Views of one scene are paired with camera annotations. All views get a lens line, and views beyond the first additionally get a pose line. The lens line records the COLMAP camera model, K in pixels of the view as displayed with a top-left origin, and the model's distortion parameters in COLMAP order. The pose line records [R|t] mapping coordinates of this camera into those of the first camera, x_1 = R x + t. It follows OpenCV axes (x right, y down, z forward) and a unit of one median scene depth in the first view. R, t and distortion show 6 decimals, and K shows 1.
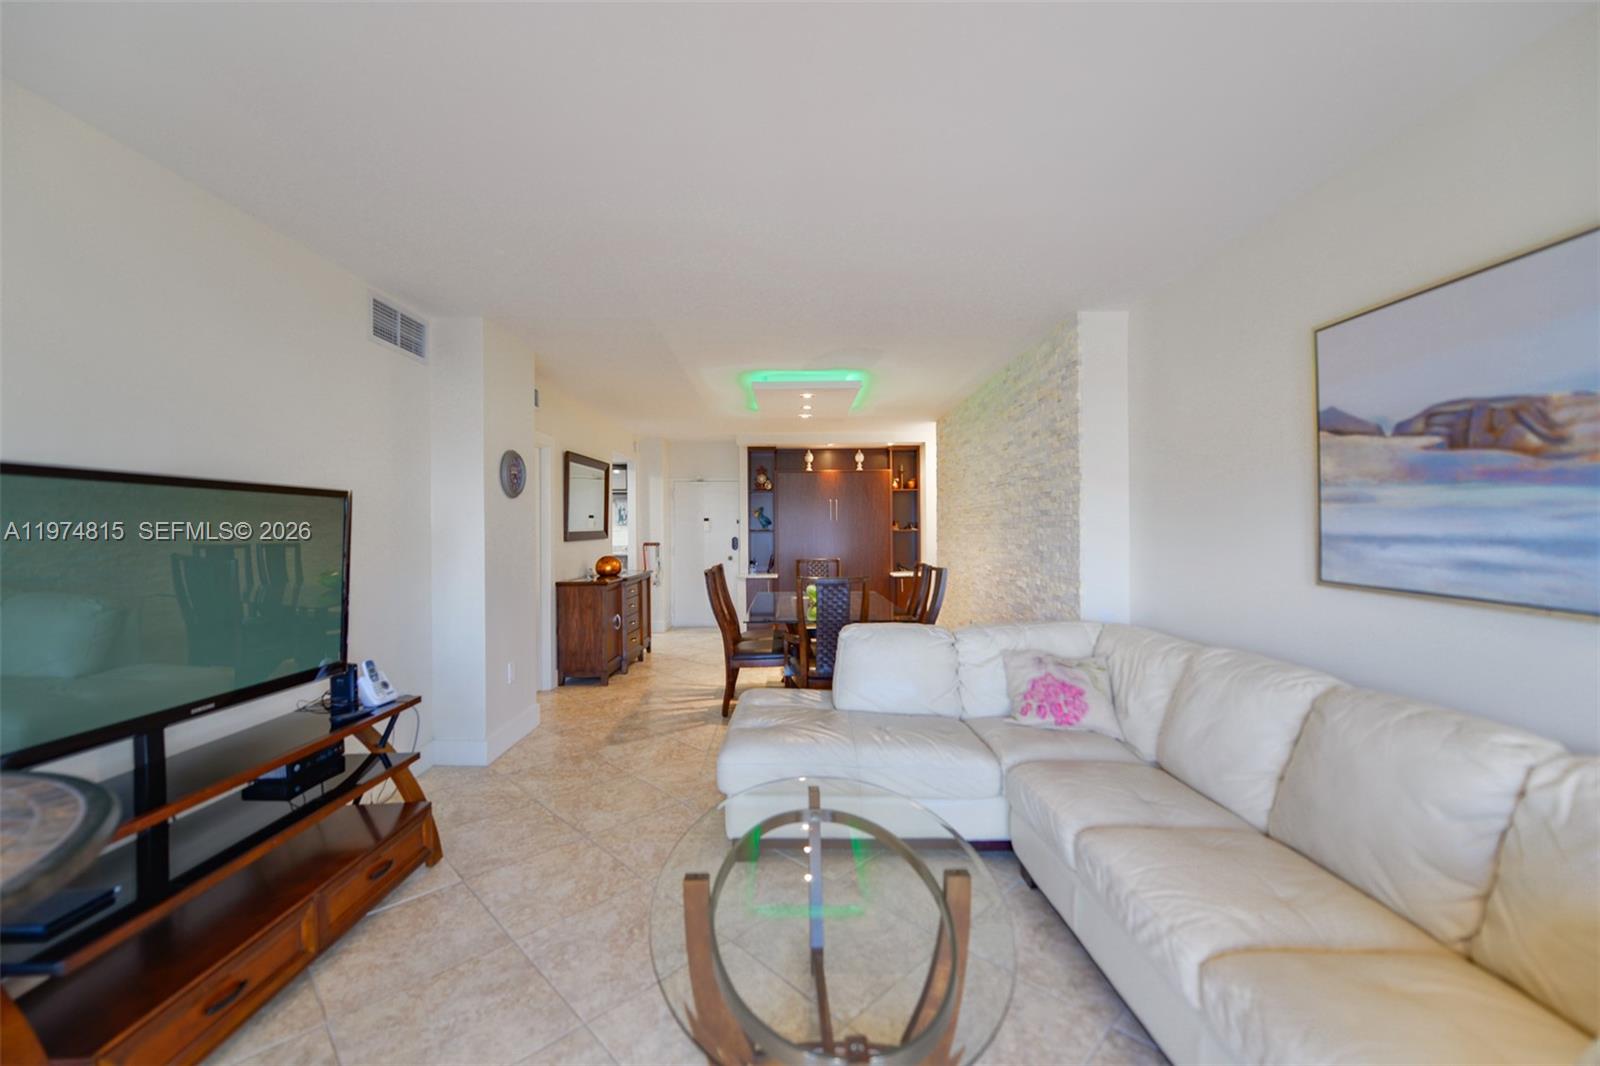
lens RADIAL K [[645.9, 0, 788.3], [0, 645.9, 527.1], [0, 0, 1]] dist [0.002087, -0.004187]
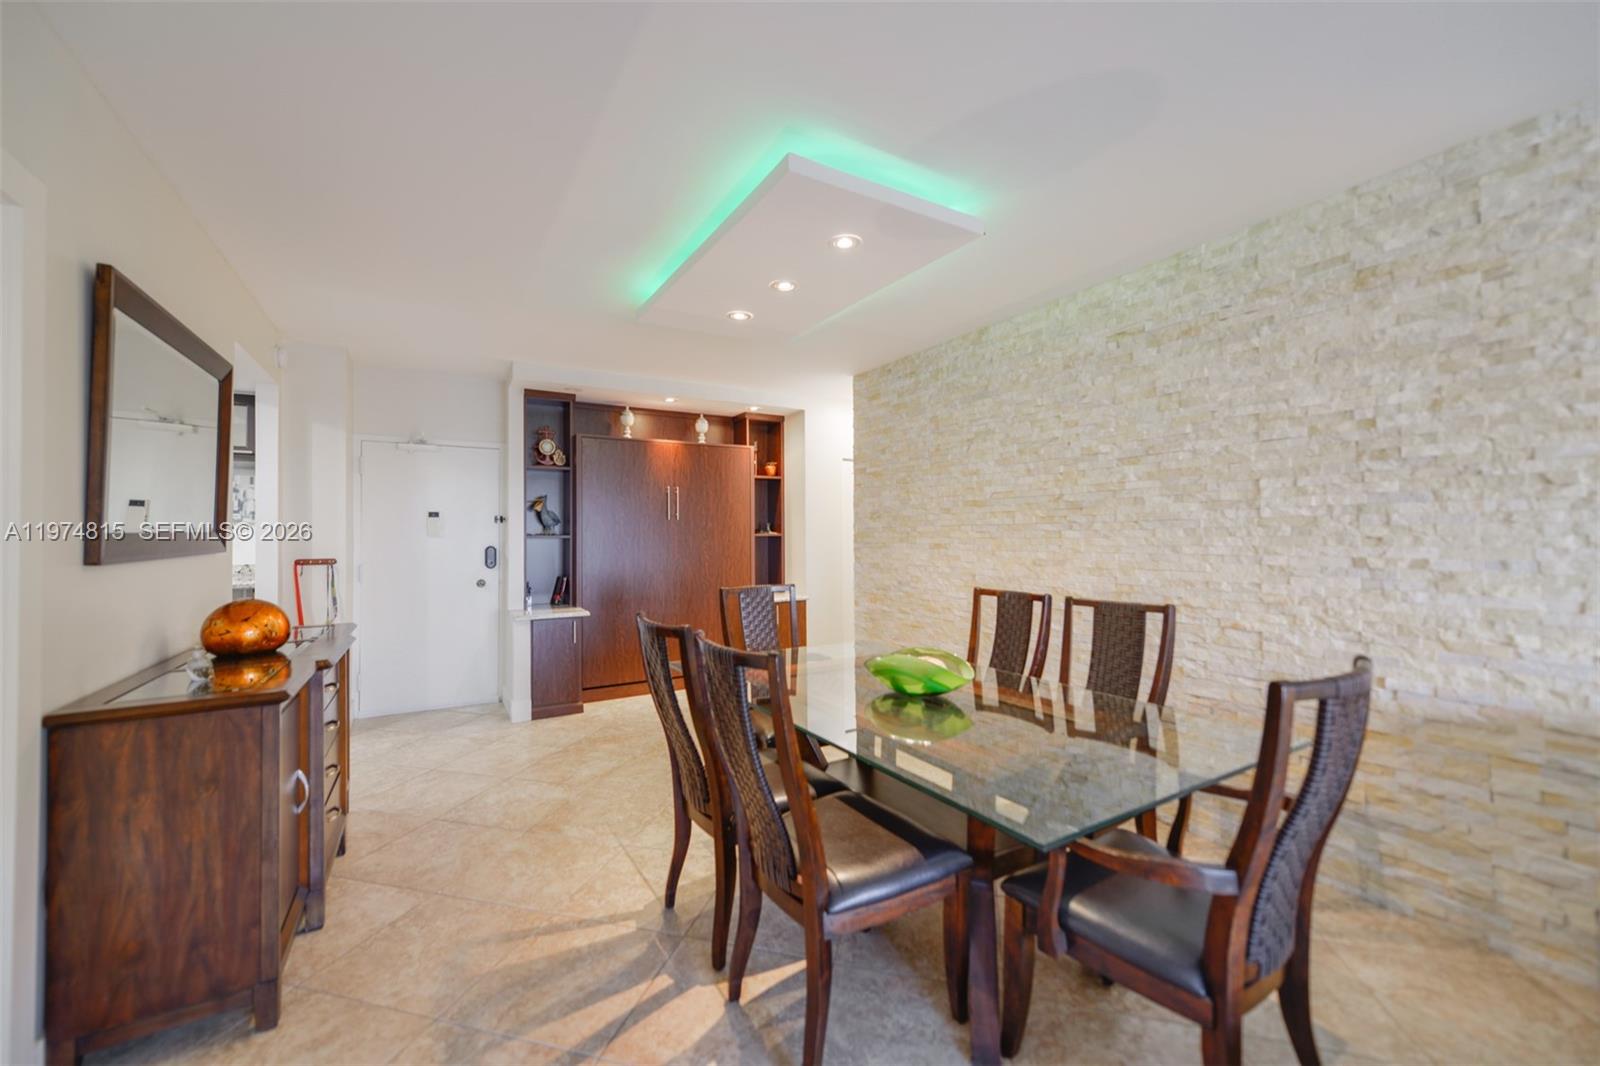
lens RADIAL K [[634.2, 0, 794.4], [0, 634.2, 523.4], [0, 0, 1]] dist [0.019094, -0.005881]
pose [[0.855916, 0.010788, 0.517002, -0.311894], [-0.002106, 0.999847, -0.017377, 0.010097], [-0.517110, 0.013784, 0.855808, 0.814048]]
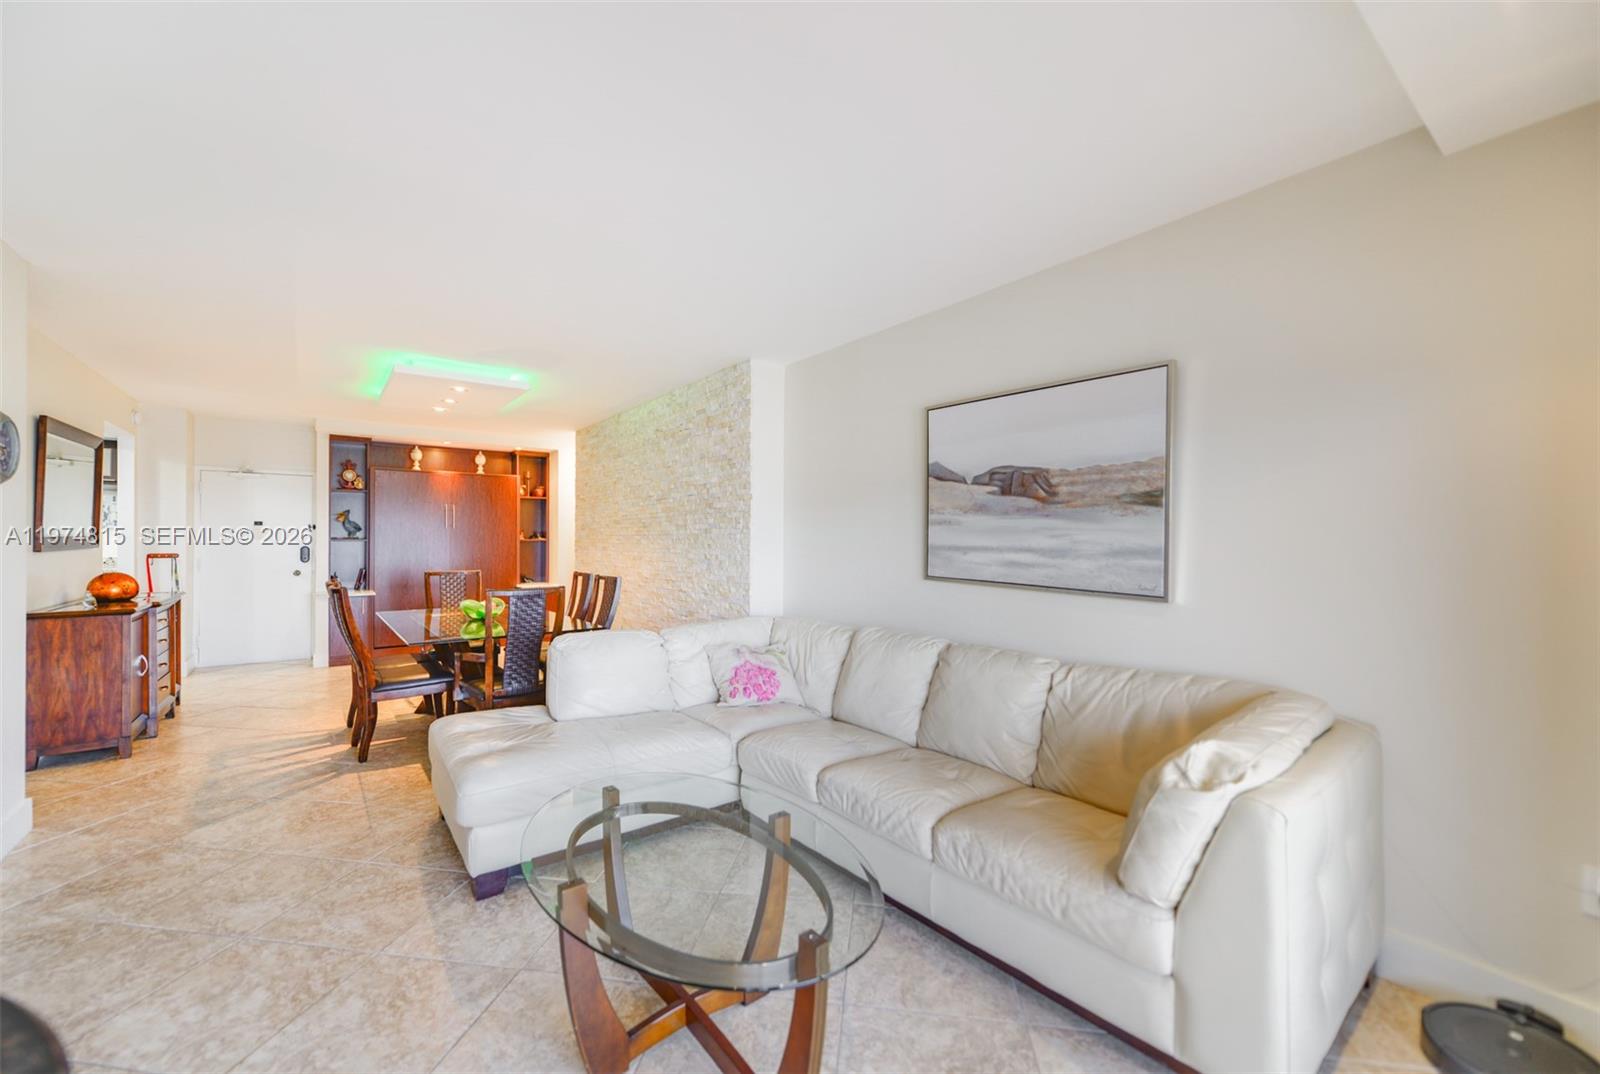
lens RADIAL K [[643.7, 0, 800.0], [0, 643.7, 537.0], [0, 0, 1]] dist [0.009332, -0.003172]
pose [[0.791967, 0.012050, 0.610445, -0.185635], [-0.011771, 0.999921, -0.004468, 0.001019], [-0.610451, -0.003647, 0.792046, -0.003517]]
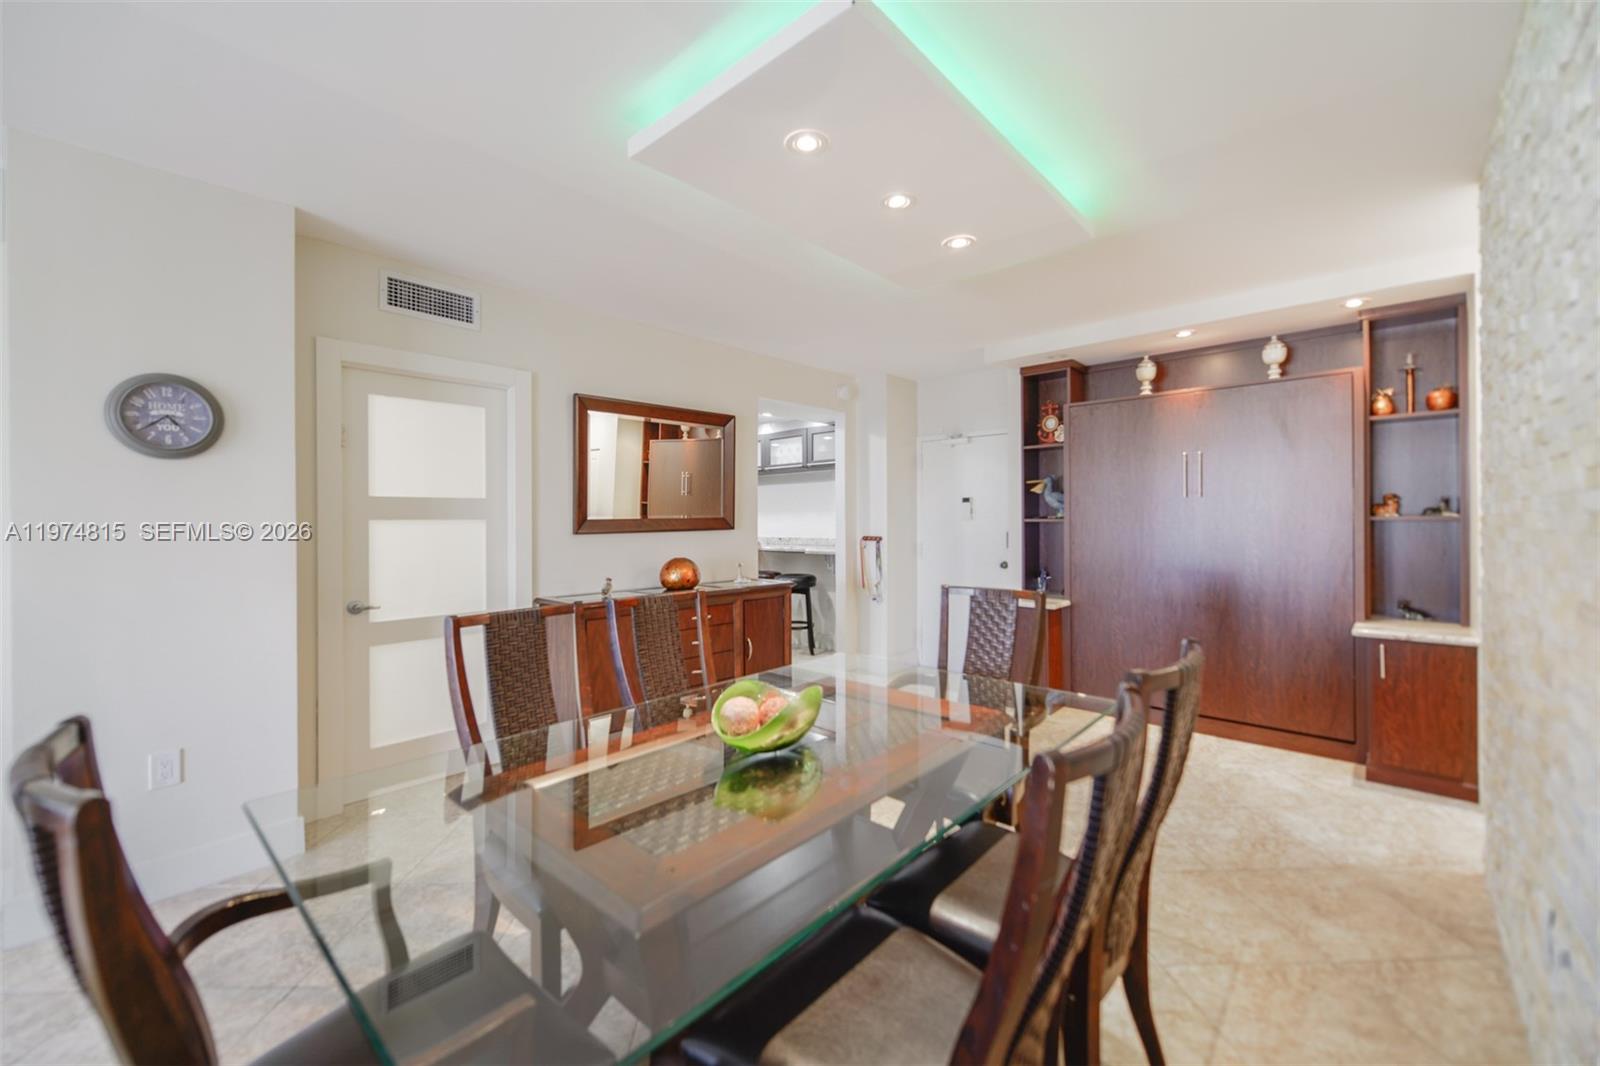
lens RADIAL K [[636.1, 0, 791.3], [0, 636.1, 520.5], [0, 0, 1]] dist [0.016440, -0.008690]
pose [[0.737958, 0.004983, -0.674829, 0.344230], [0.002080, 0.999951, 0.009658, 0.003671], [0.674844, -0.008530, 0.737911, 0.951966]]
